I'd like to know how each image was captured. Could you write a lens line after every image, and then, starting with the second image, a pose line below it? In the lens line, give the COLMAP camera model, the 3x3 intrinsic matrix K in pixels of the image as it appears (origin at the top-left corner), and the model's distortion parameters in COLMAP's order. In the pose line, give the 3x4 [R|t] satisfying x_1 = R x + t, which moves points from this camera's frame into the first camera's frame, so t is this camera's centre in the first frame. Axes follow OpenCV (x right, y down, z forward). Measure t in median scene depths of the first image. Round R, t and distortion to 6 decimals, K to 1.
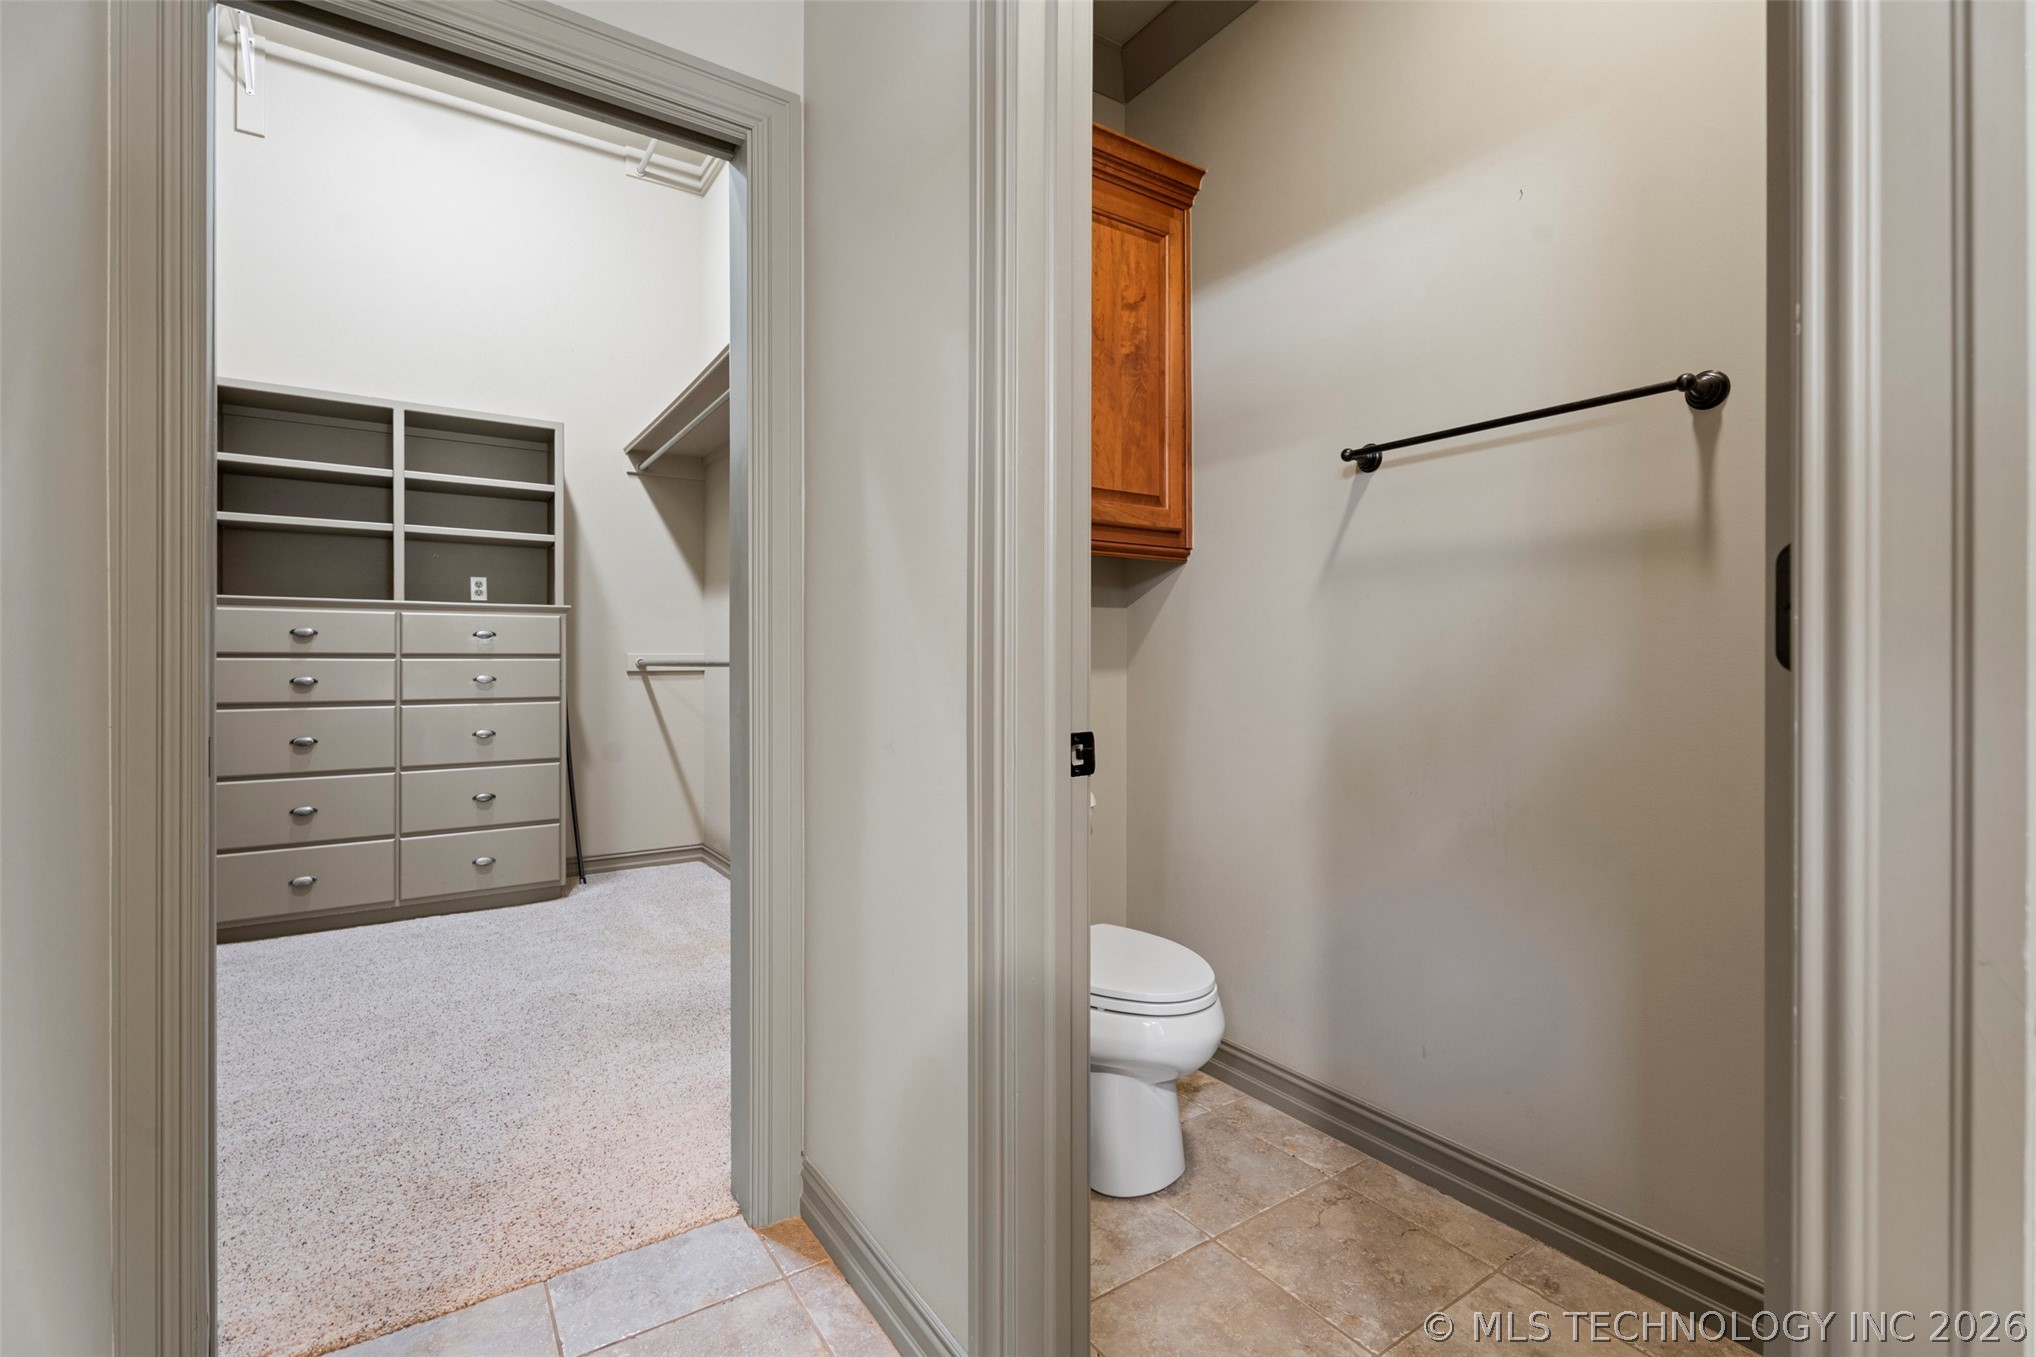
lens RADIAL K [[904.2, 0, 1039.6], [0, 904.2, 654.2], [0, 0, 1]] dist [0.000651, -0.001685]
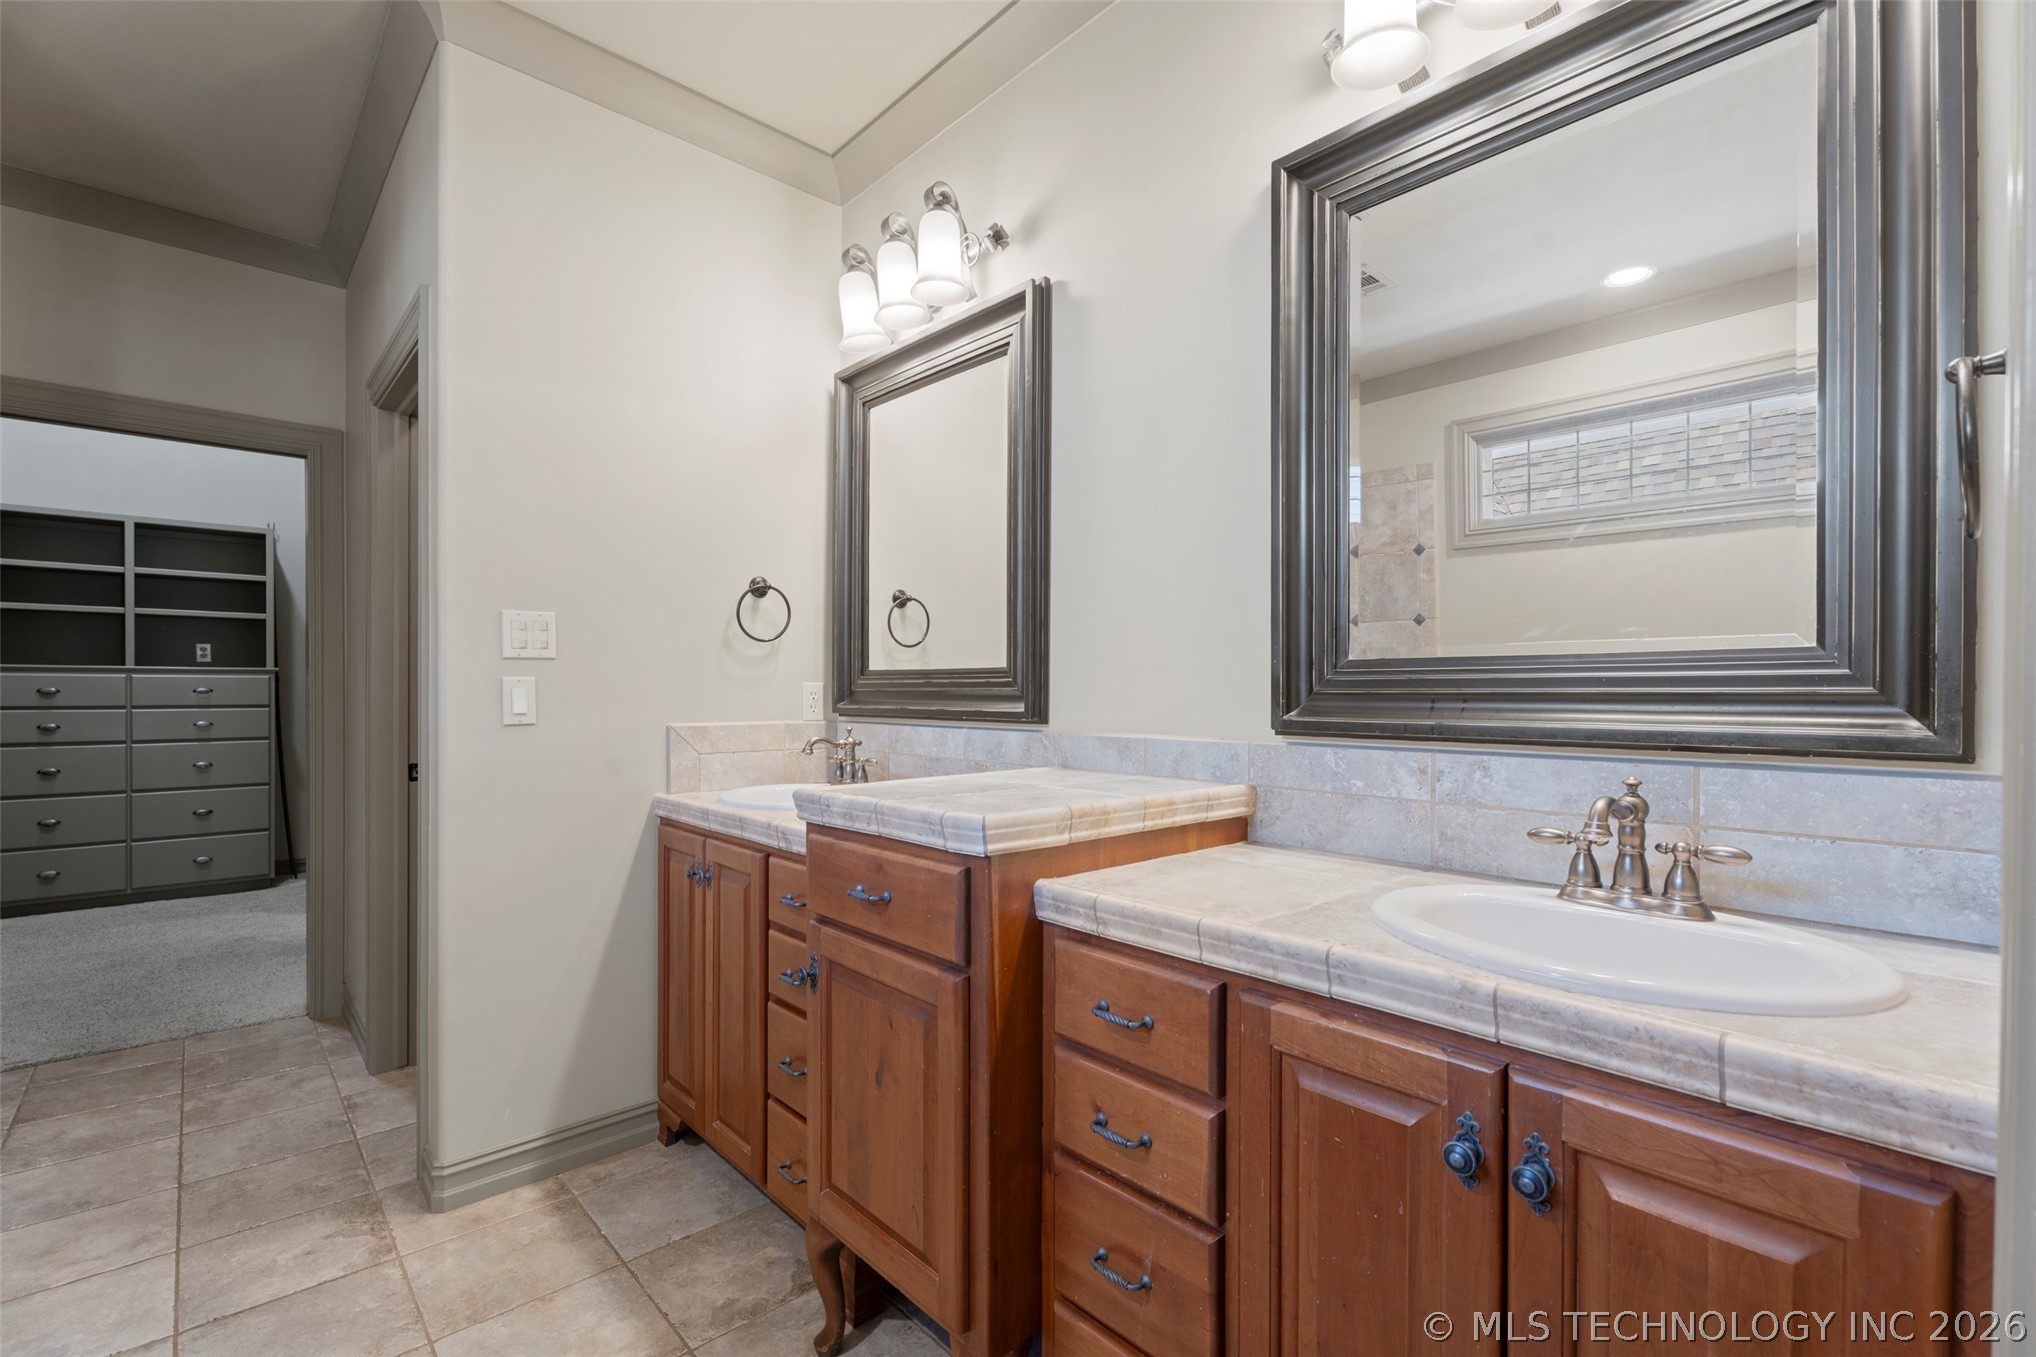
lens RADIAL K [[904.2, 0, 1031.3], [0, 904.2, 690.8], [0, 0, 1]] dist [0.000651, -0.001685]
pose [[0.988462, -0.003823, 0.151422, 0.396426], [0.003909, 0.999992, -0.000270, -0.016497], [-0.151420, 0.000858, 0.988469, -0.508588]]
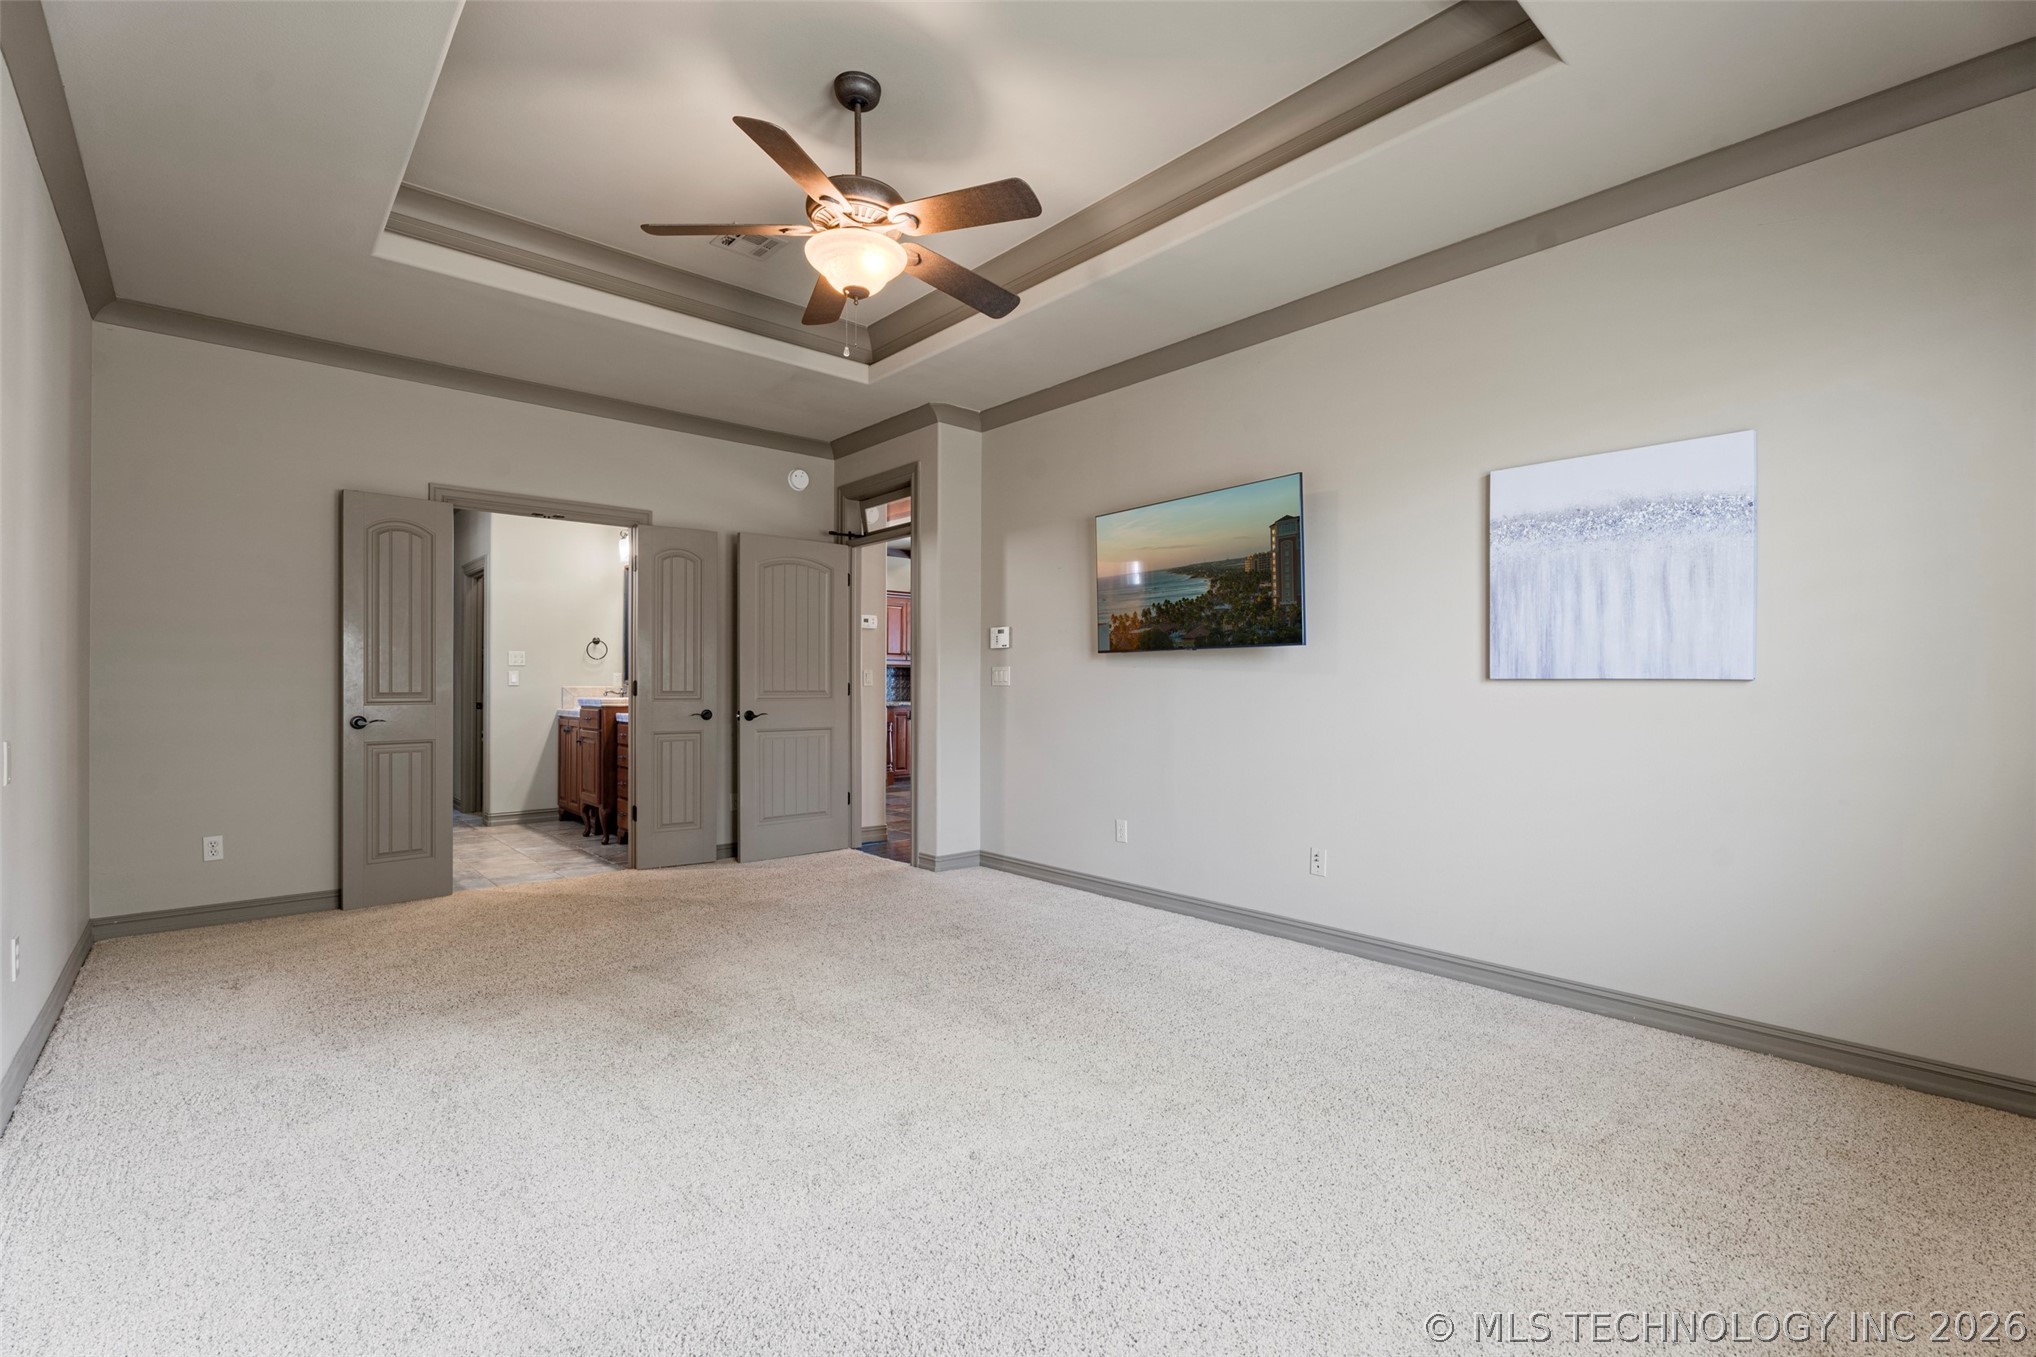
lens RADIAL K [[904.2, 0, 1029.3], [0, 904.2, 680.3], [0, 0, 1]] dist [0.000651, -0.001685]
pose [[0.992182, -0.007882, 0.124550, 1.044824], [0.009404, 0.999888, -0.011637, 0.027349], [-0.124444, 0.012717, 0.992145, -2.015223]]
